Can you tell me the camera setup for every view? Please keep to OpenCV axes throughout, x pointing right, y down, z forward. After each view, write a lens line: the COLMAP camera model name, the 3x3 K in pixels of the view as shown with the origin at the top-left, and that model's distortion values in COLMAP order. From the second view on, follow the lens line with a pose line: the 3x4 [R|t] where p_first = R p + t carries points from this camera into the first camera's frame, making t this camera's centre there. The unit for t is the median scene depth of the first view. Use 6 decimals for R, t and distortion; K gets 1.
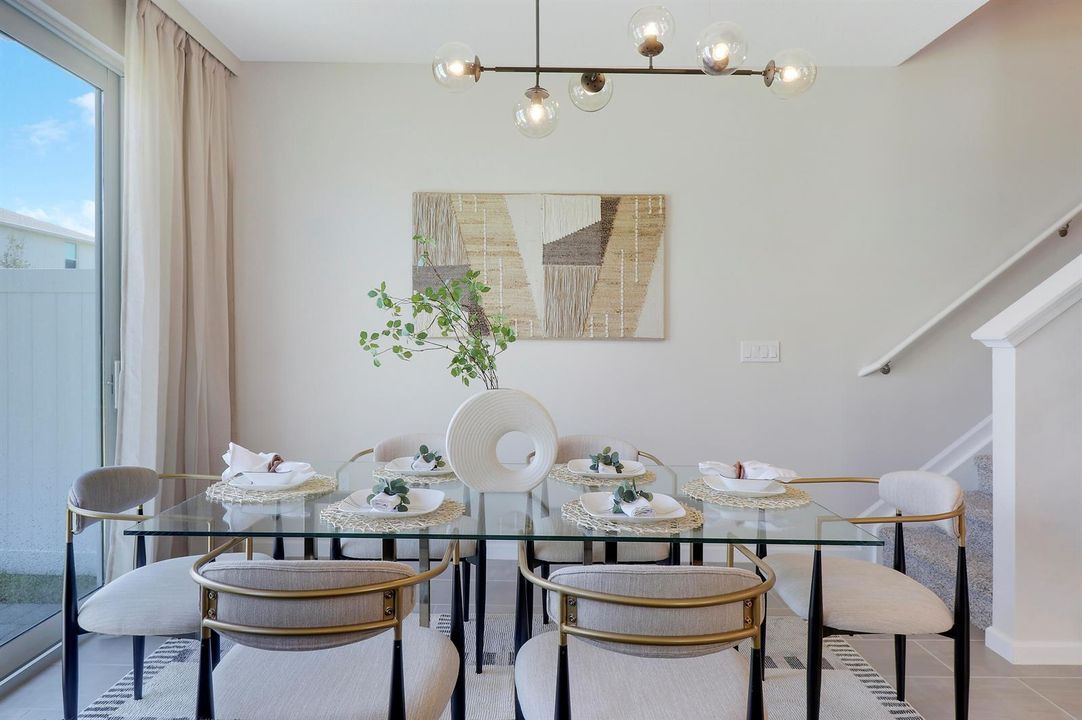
lens RADIAL K [[664.0, 0, 537.3], [0, 664.0, 349.9], [0, 0, 1]] dist [0.017996, 0.001414]
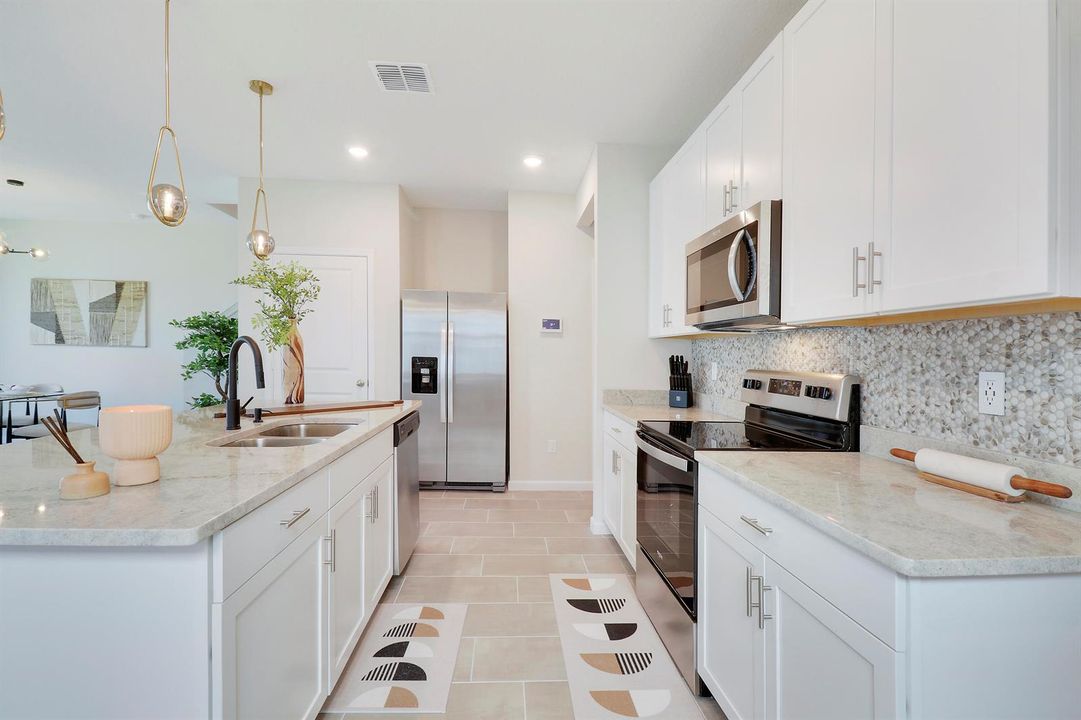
lens RADIAL K [[517.4, 0, 537.9], [0, 517.4, 366.7], [0, 0, 1]] dist [-0.003963, -0.003608]
pose [[0.999055, 0.015970, 0.040413, 1.431947], [-0.016279, 0.999841, 0.007336, 0.016559], [-0.040290, -0.007987, 0.999156, -0.769641]]
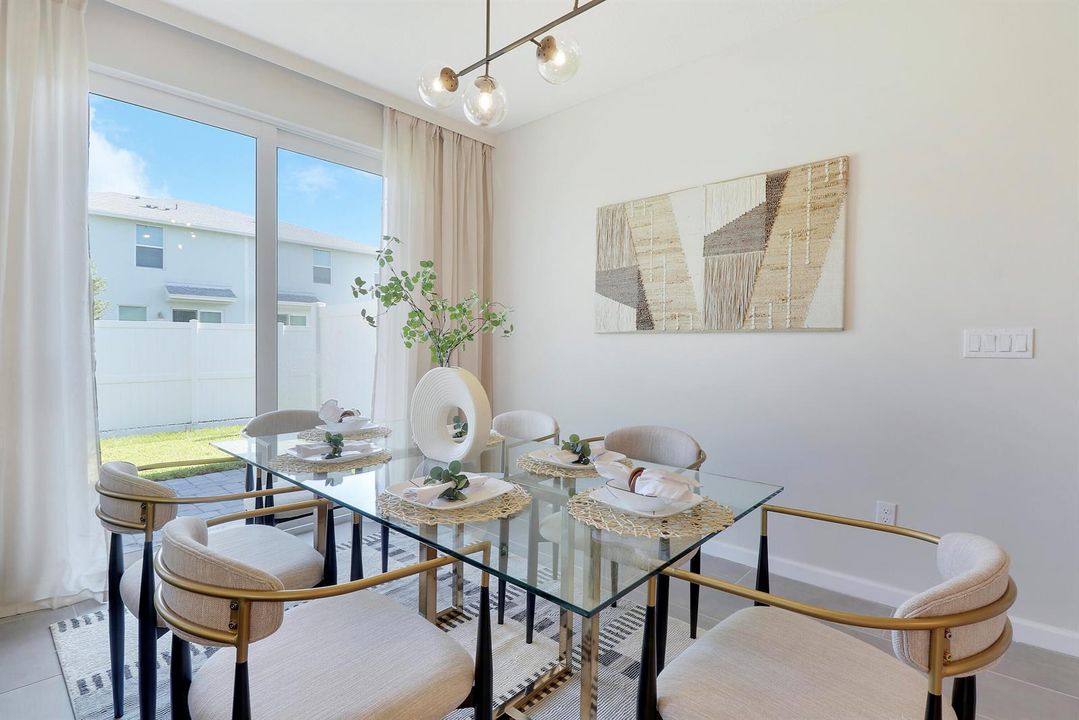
lens RADIAL K [[516.5, 0, 516.2], [0, 516.5, 368.9], [0, 0, 1]] dist [-0.003963, -0.003608]
pose [[0.730769, 0.028037, -0.682049, 0.335466], [-0.016491, 0.999590, 0.023421, 0.025947], [0.682425, -0.005867, 0.730932, 0.243302]]
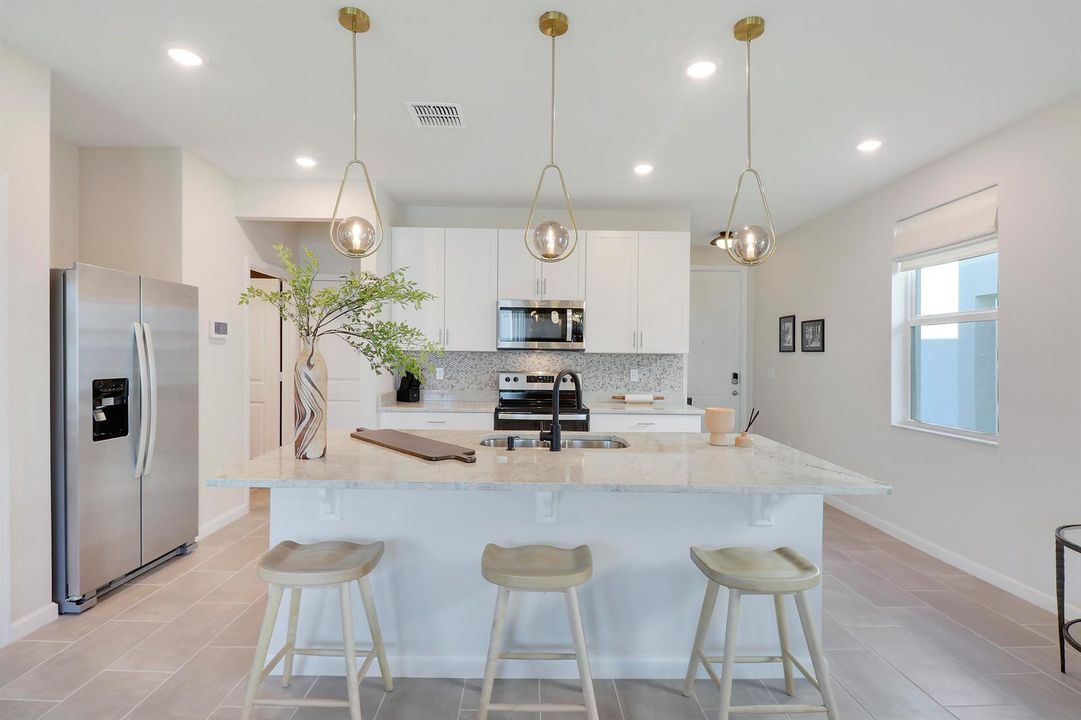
lens RADIAL K [[517.4, 0, 539.9], [0, 517.4, 360.5], [0, 0, 1]] dist [-0.003963, -0.003608]
pose [[0.005812, -0.017146, 0.999836, 0.450528], [0.004674, 0.999843, 0.017119, -0.028874], [-0.999972, 0.004574, 0.005891, -0.160966]]
